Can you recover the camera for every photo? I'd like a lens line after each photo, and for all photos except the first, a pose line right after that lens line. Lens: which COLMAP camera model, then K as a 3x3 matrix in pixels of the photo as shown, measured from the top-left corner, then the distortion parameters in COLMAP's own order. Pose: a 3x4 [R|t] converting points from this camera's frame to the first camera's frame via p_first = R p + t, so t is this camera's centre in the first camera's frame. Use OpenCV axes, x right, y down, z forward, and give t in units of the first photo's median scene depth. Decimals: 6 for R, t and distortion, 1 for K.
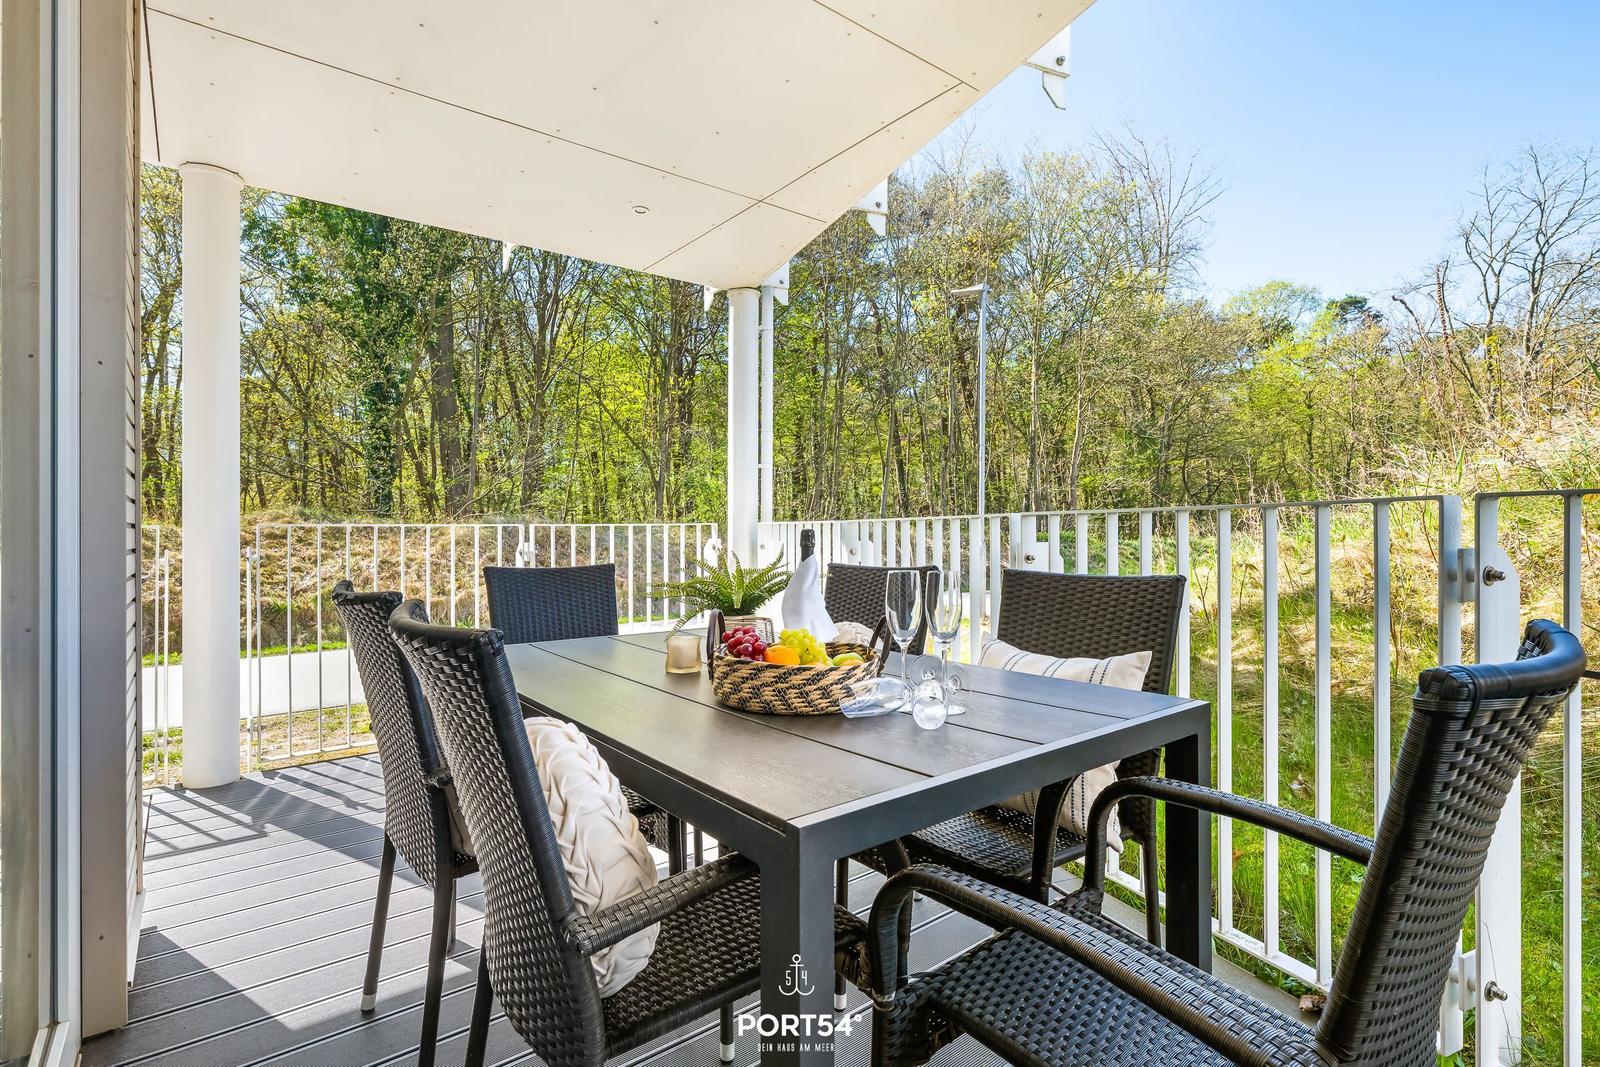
lens RADIAL K [[767.9, 0, 800.0], [0, 767.9, 530.6], [0, 0, 1]] dist [0.013683, 0.000082]
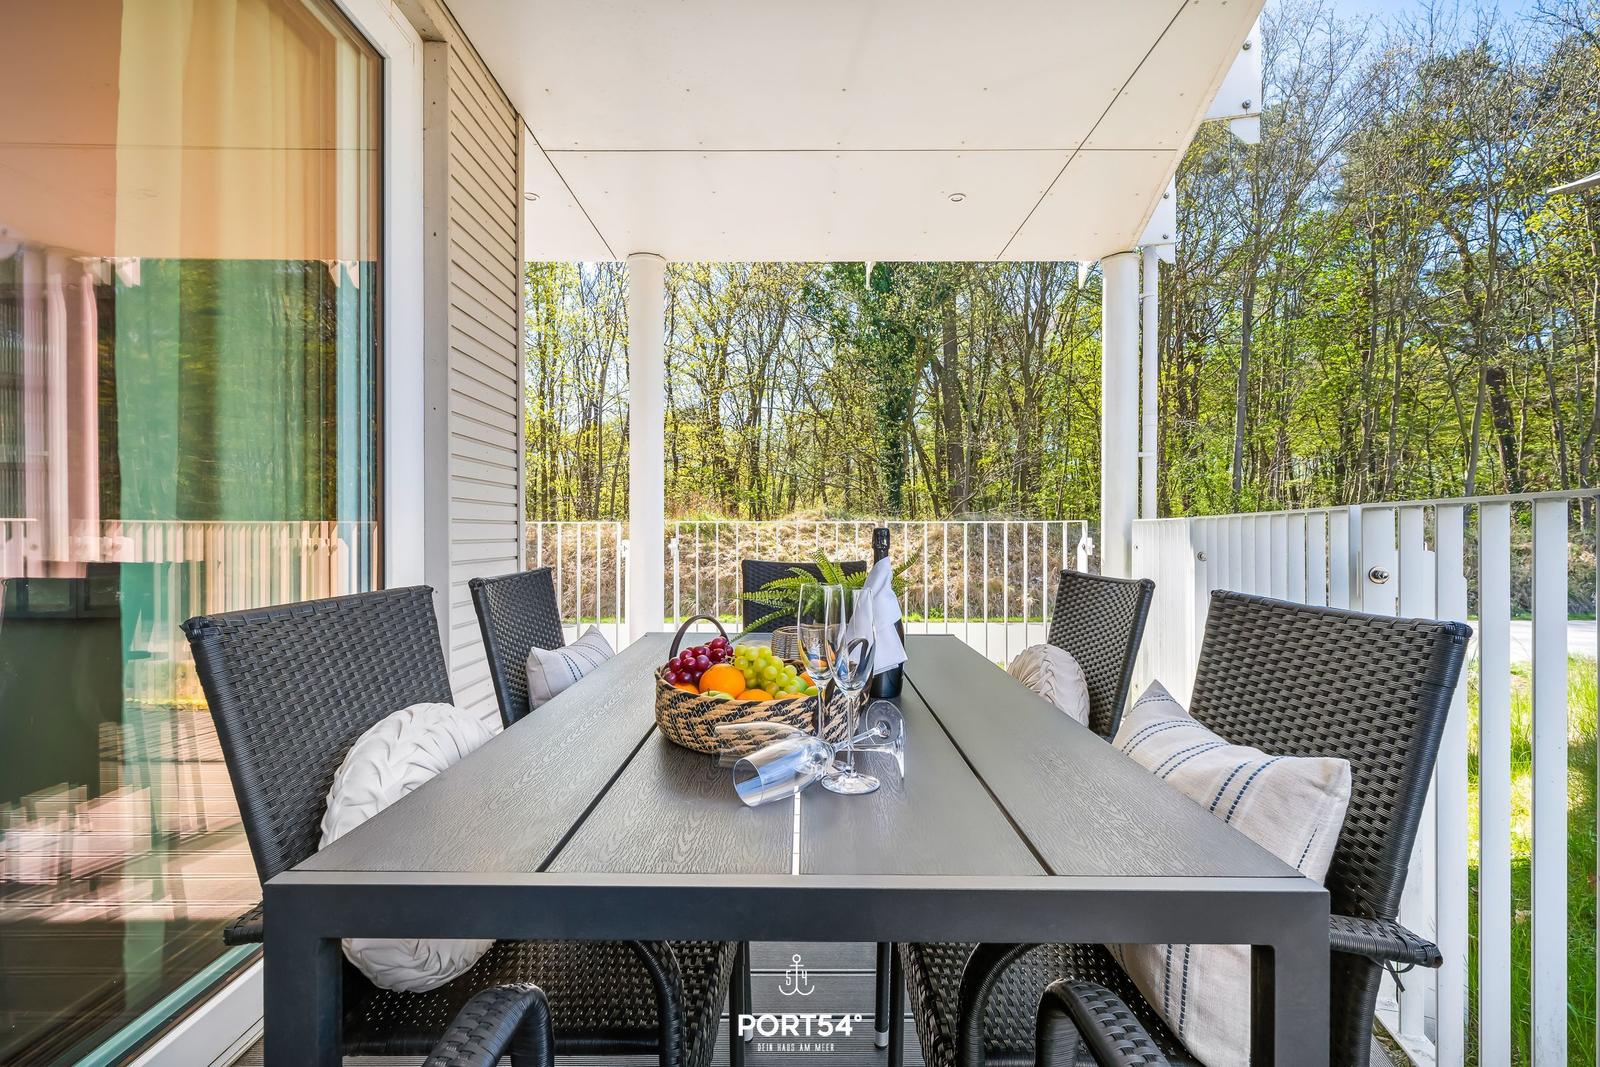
lens RADIAL K [[722.4, 0, 799.8], [0, 722.4, 535.6], [0, 0, 1]] dist [-0.003046, -0.000407]
pose [[0.786089, 0.011827, -0.618000, 0.153420], [-0.004294, 0.999897, 0.013672, -0.001650], [0.618098, -0.008094, 0.786059, 0.119441]]
